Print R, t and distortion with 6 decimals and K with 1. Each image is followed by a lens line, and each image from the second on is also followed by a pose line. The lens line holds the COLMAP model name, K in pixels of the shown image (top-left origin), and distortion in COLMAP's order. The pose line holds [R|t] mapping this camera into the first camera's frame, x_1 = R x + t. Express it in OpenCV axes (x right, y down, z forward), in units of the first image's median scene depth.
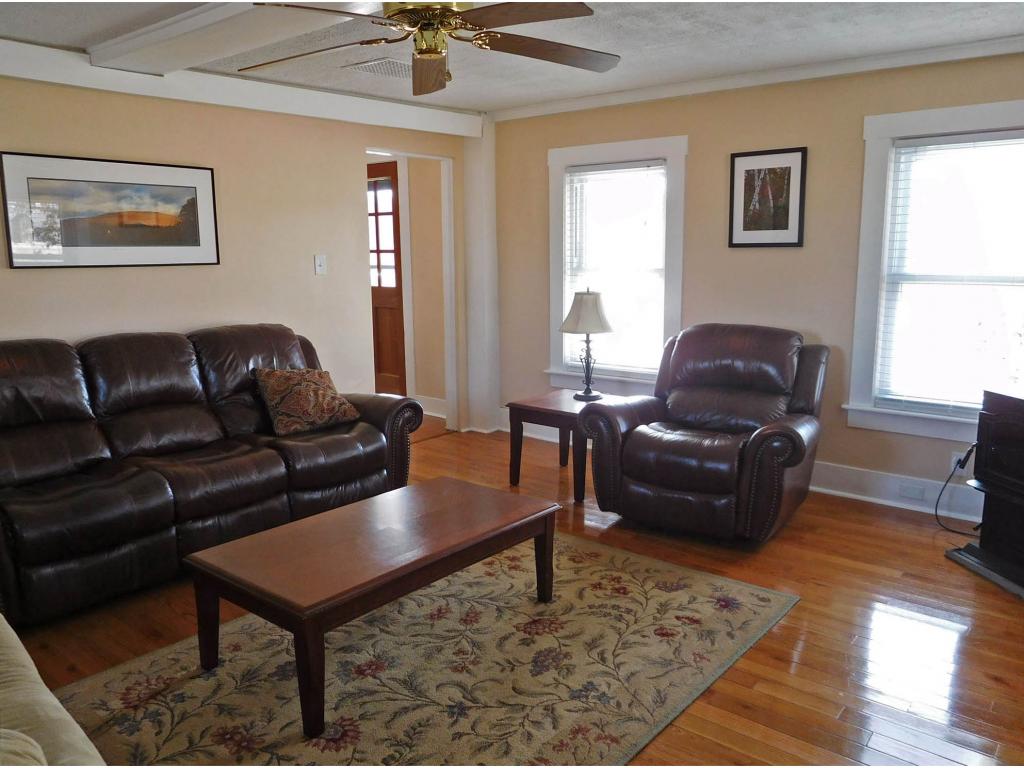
lens RADIAL K [[760.7, 0, 511.5], [0, 760.7, 383.2], [0, 0, 1]] dist [-0.014290, -0.007571]
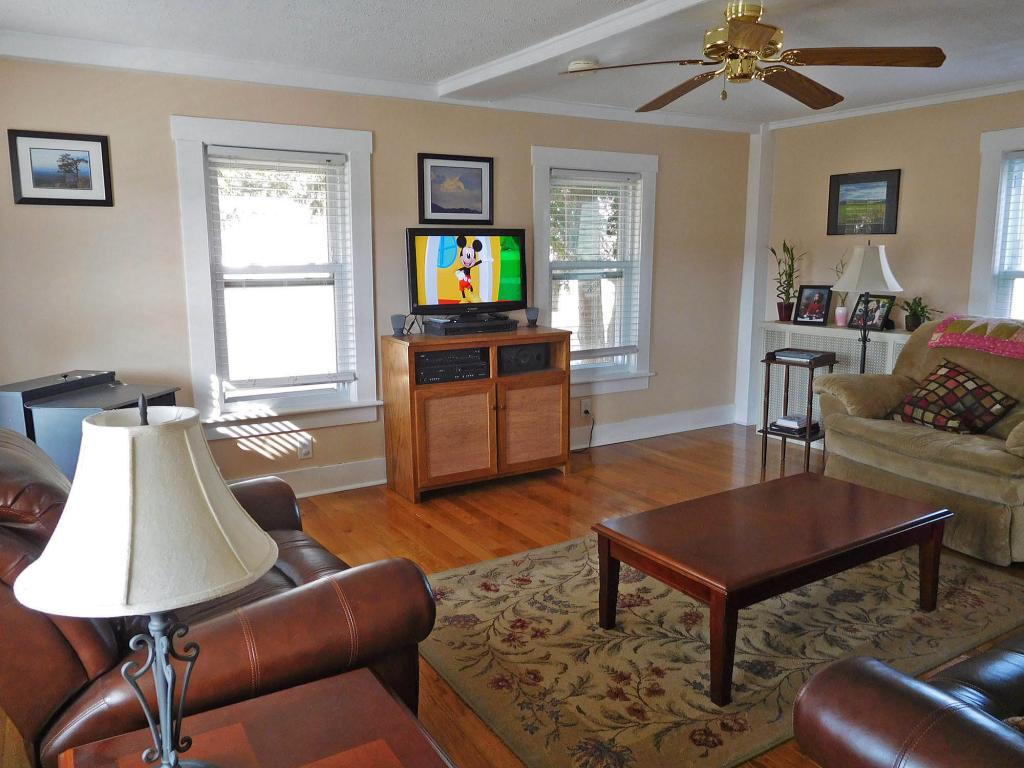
lens RADIAL K [[760.7, 0, 514.7], [0, 760.7, 382.7], [0, 0, 1]] dist [-0.014290, -0.007571]
pose [[-0.942996, -0.044600, 0.329802, -0.148281], [0.068403, 0.943848, 0.323222, -0.316842], [-0.325699, 0.327356, -0.886994, 1.836912]]
